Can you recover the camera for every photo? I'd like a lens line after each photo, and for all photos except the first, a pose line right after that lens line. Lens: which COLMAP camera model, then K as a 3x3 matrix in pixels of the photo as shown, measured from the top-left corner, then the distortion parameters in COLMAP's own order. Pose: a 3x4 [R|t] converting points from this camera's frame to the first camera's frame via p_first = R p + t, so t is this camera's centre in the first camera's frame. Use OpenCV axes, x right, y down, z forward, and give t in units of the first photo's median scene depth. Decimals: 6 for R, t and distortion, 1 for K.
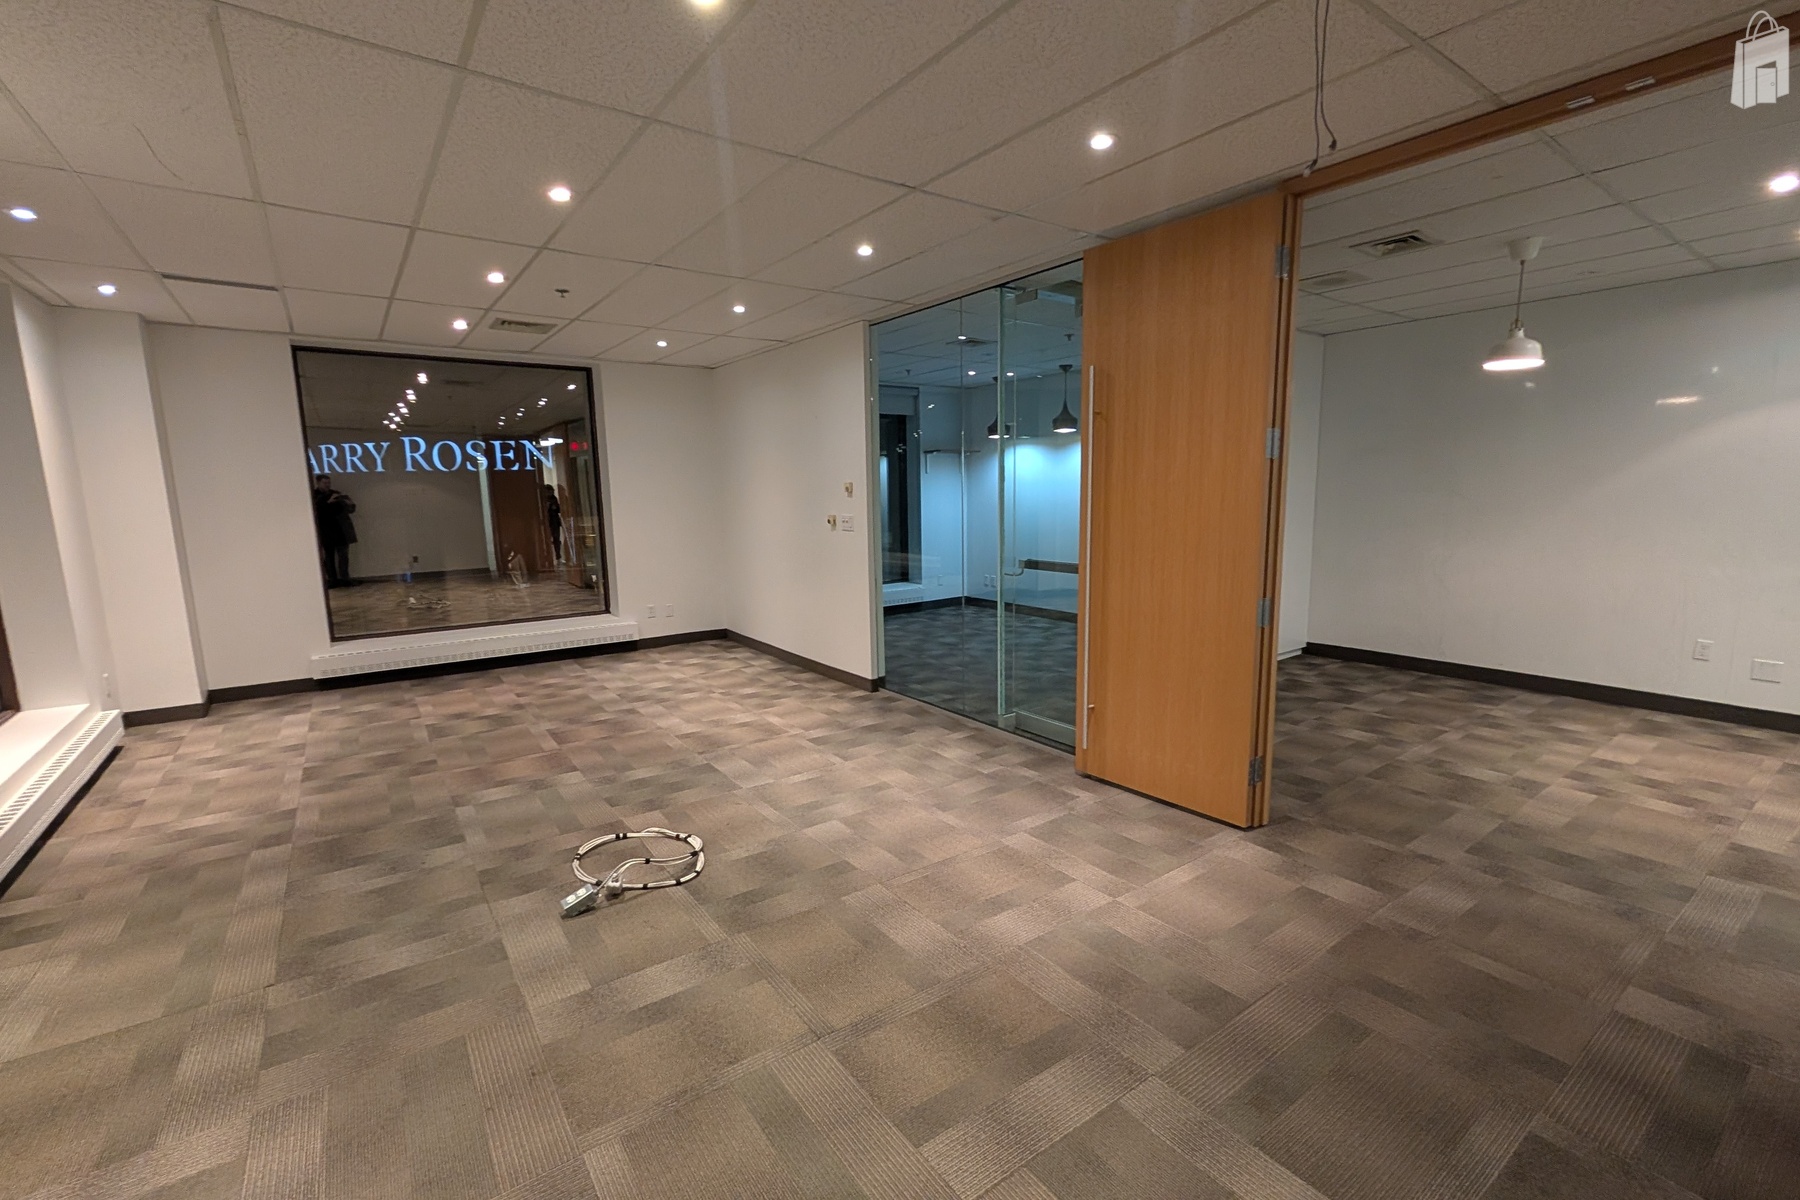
lens RADIAL K [[773.6, 0, 901.4], [0, 773.6, 606.8], [0, 0, 1]] dist [0.000663, 0.000225]
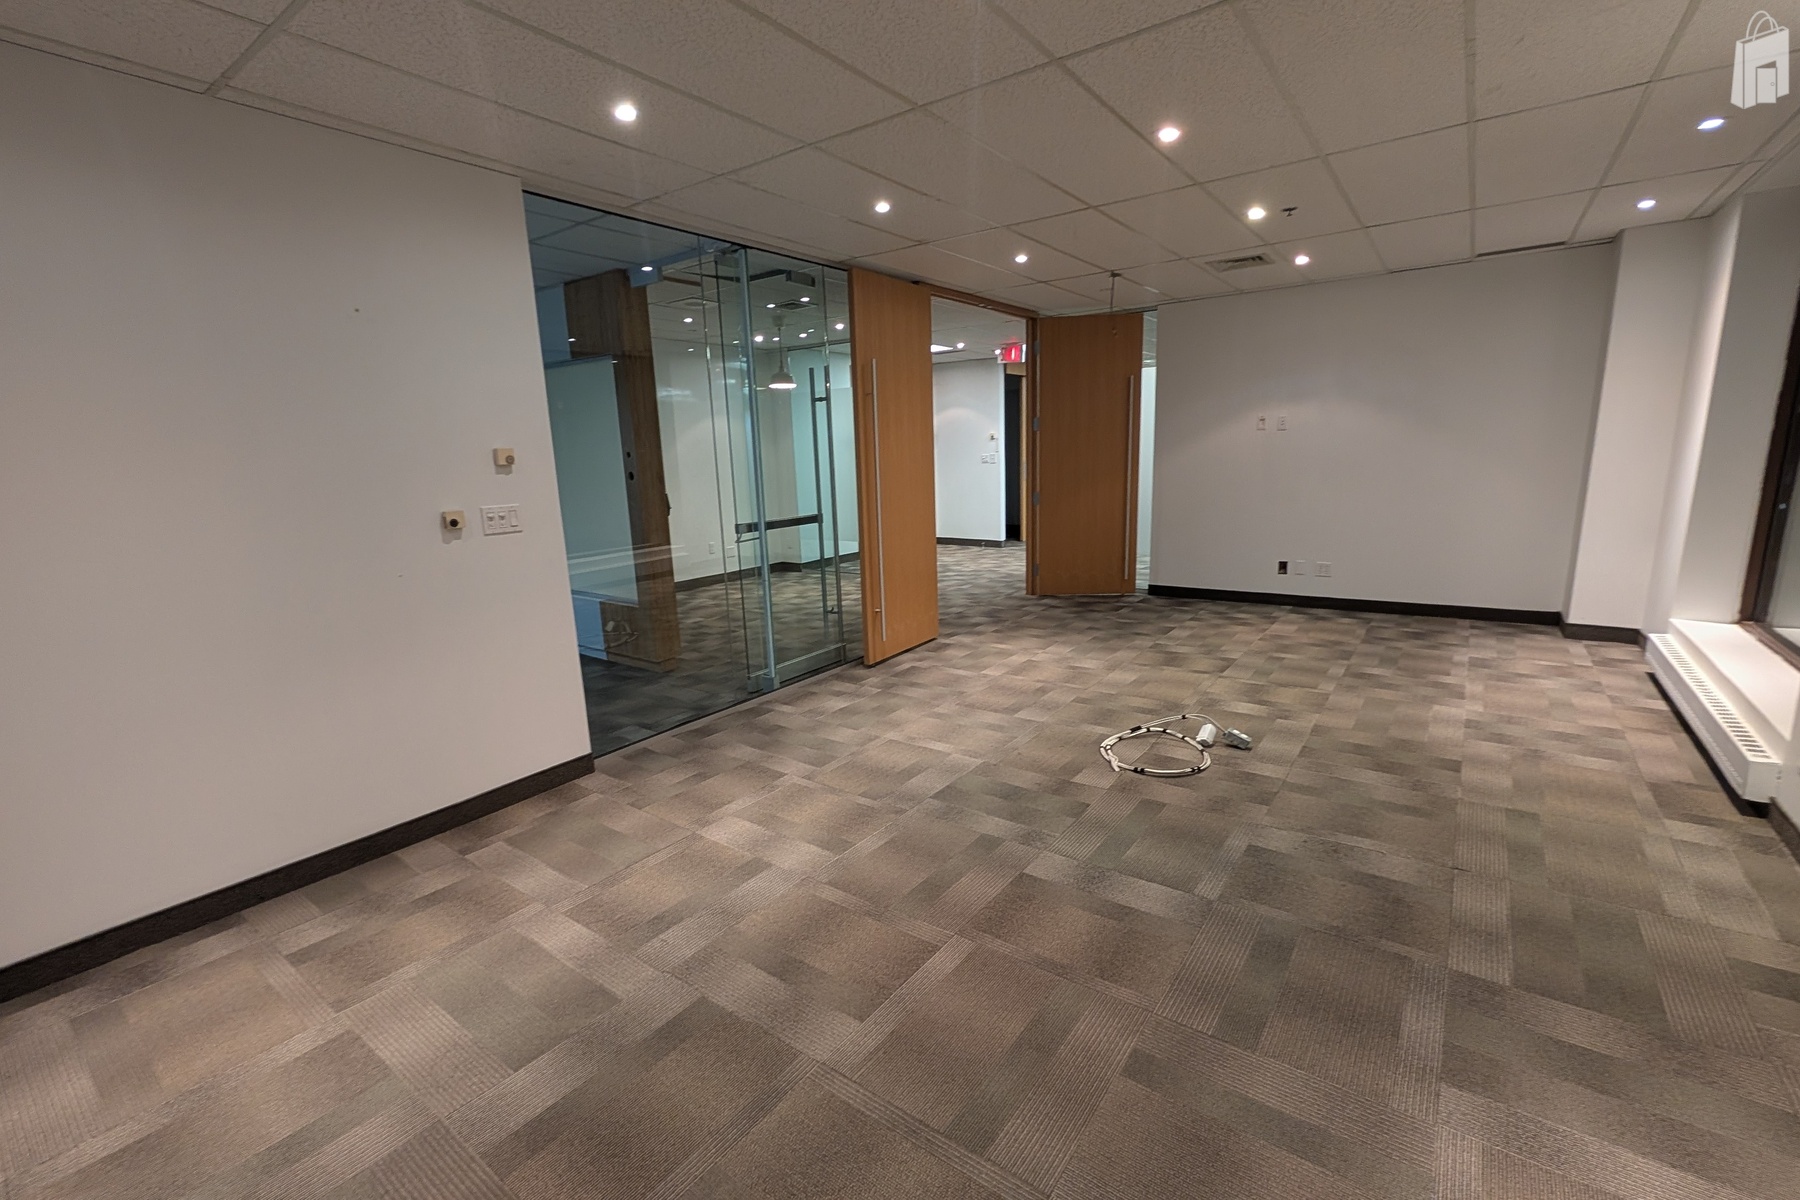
lens RADIAL K [[773.6, 0, 901.4], [0, 773.6, 606.8], [0, 0, 1]] dist [0.000663, 0.000225]
pose [[-0.309435, -0.167744, 0.936009, -1.038361], [0.184881, 0.954923, 0.232254, -0.185025], [-0.932775, 0.244918, -0.264473, 1.316762]]
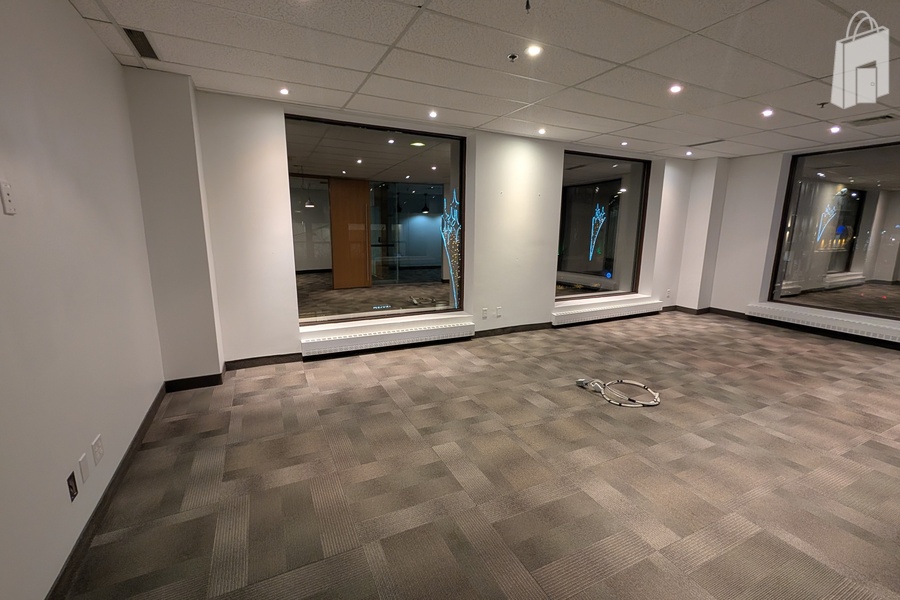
lens RADIAL K [[386.8, 0, 450.7], [0, 386.8, 303.4], [0, 0, 1]] dist [0.000663, 0.000225]
pose [[-0.163834, 0.202053, -0.965574, 0.629824], [-0.157741, 0.960840, 0.227827, -0.079574], [0.973795, 0.189637, -0.125546, 0.482903]]
